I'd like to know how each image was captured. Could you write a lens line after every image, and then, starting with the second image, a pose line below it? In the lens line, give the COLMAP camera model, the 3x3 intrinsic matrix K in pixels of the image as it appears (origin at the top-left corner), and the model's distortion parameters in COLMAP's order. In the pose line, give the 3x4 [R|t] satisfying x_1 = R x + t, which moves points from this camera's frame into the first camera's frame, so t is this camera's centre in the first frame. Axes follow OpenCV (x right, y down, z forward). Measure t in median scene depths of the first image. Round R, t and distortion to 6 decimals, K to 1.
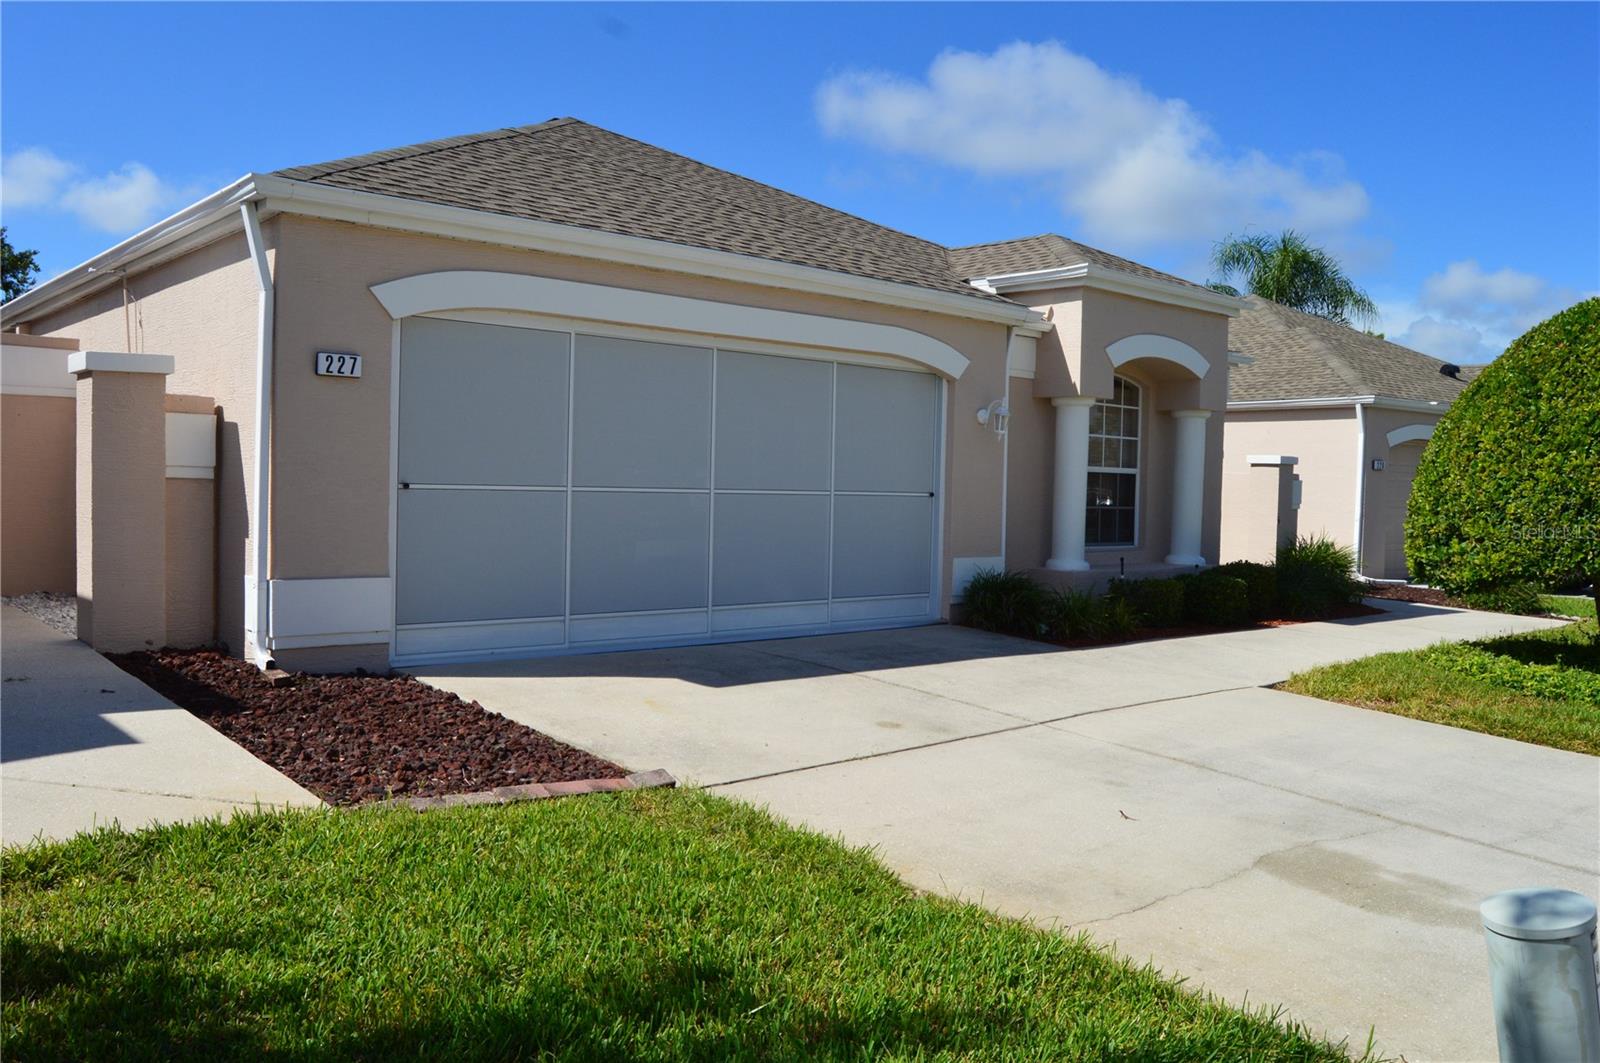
lens RADIAL K [[1274.5, 0, 800.6], [0, 1274.5, 529.0], [0, 0, 1]] dist [-0.095320, 0.037833]
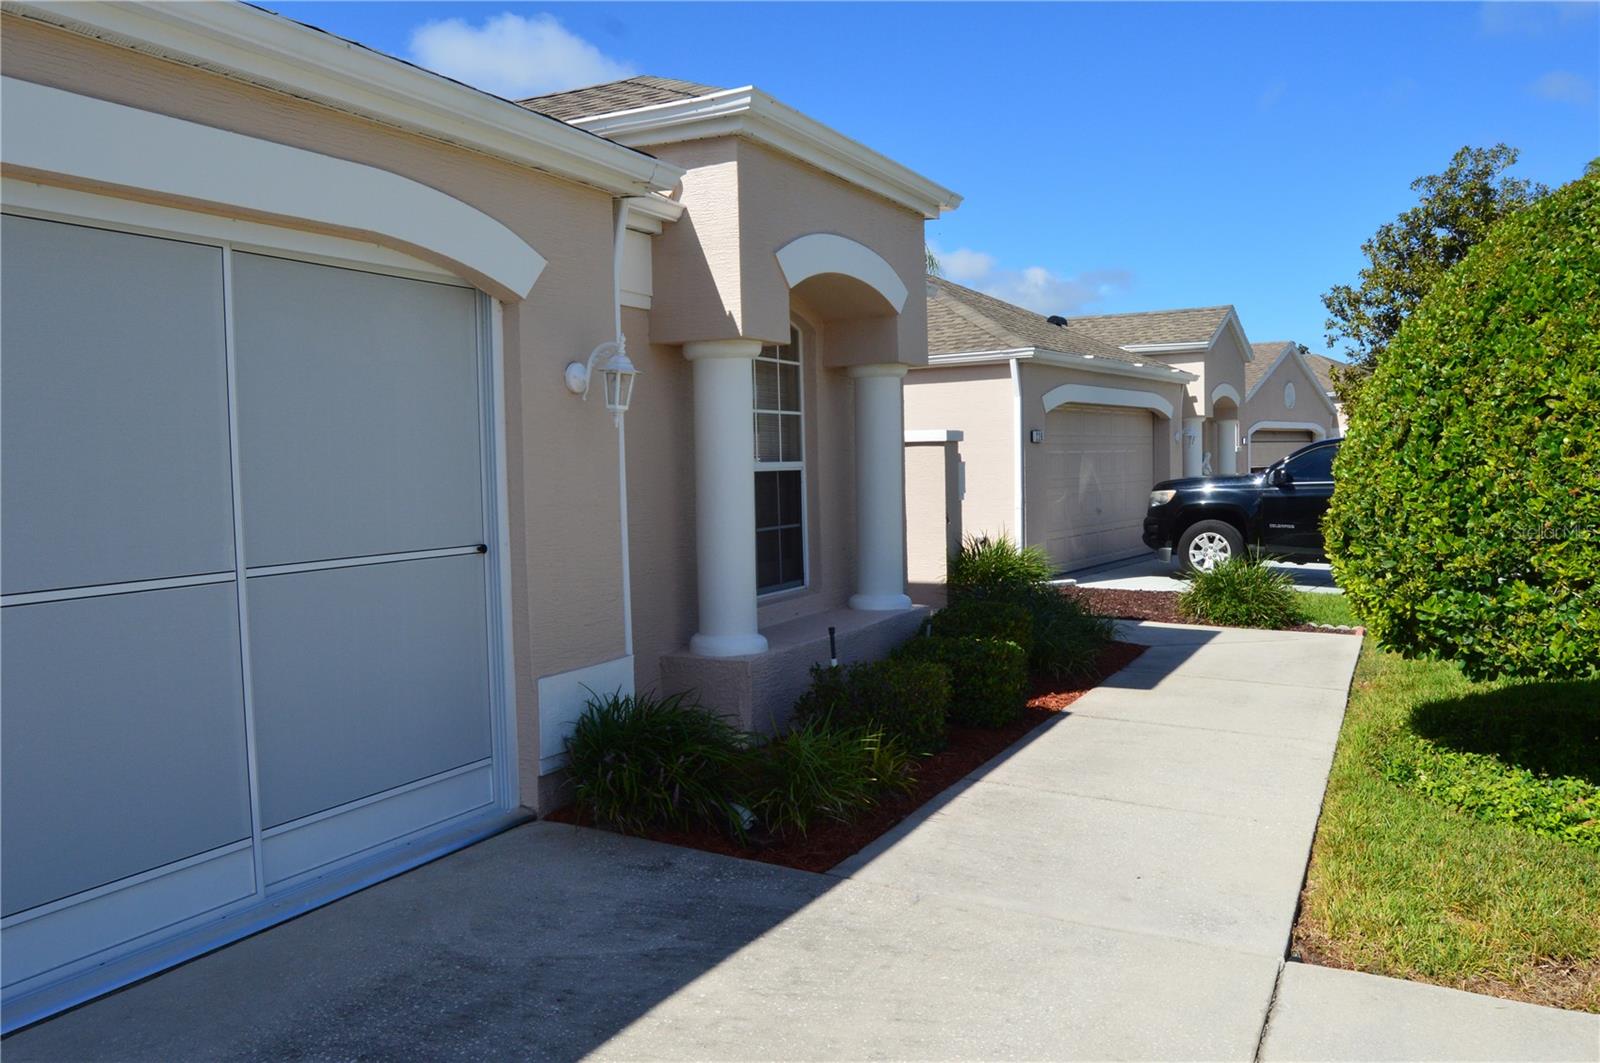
lens RADIAL K [[1274.5, 0, 801.0], [0, 1274.5, 528.9], [0, 0, 1]] dist [-0.095320, 0.037833]
pose [[0.926095, -0.064911, 0.371664, 0.035495], [0.059060, 0.997886, 0.027117, -0.035724], [-0.372638, -0.003162, 0.927971, 0.475315]]
